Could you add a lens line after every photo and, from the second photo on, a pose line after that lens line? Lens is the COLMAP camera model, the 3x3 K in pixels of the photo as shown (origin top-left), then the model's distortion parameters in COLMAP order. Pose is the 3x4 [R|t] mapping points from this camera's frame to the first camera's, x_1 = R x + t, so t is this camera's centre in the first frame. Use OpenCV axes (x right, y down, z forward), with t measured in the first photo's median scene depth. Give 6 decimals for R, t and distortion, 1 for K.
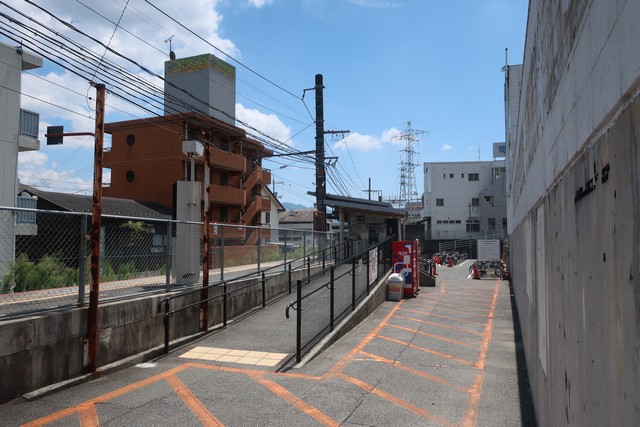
lens RADIAL K [[502.3, 0, 320.8], [0, 502.3, 215.0], [0, 0, 1]] dist [-0.006845, 0.005372]
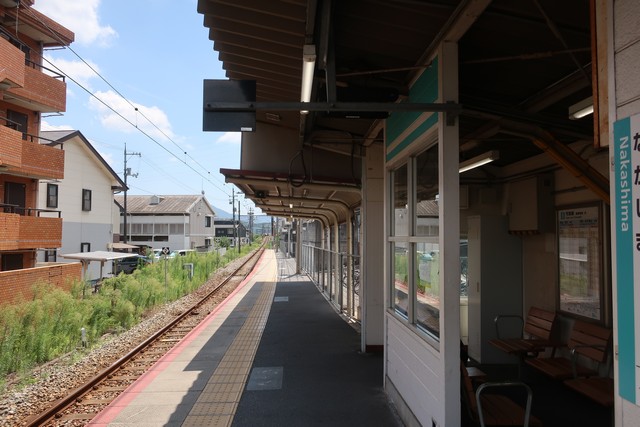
lens RADIAL K [[502.3, 0, 320.8], [0, 502.3, 215.0], [0, 0, 1]] dist [-0.006845, 0.005372]
pose [[0.972326, 0.015116, 0.233138, 0.006265], [-0.017132, 0.999831, 0.006625, 0.013737], [-0.232999, -0.010435, 0.972421, 0.509241]]
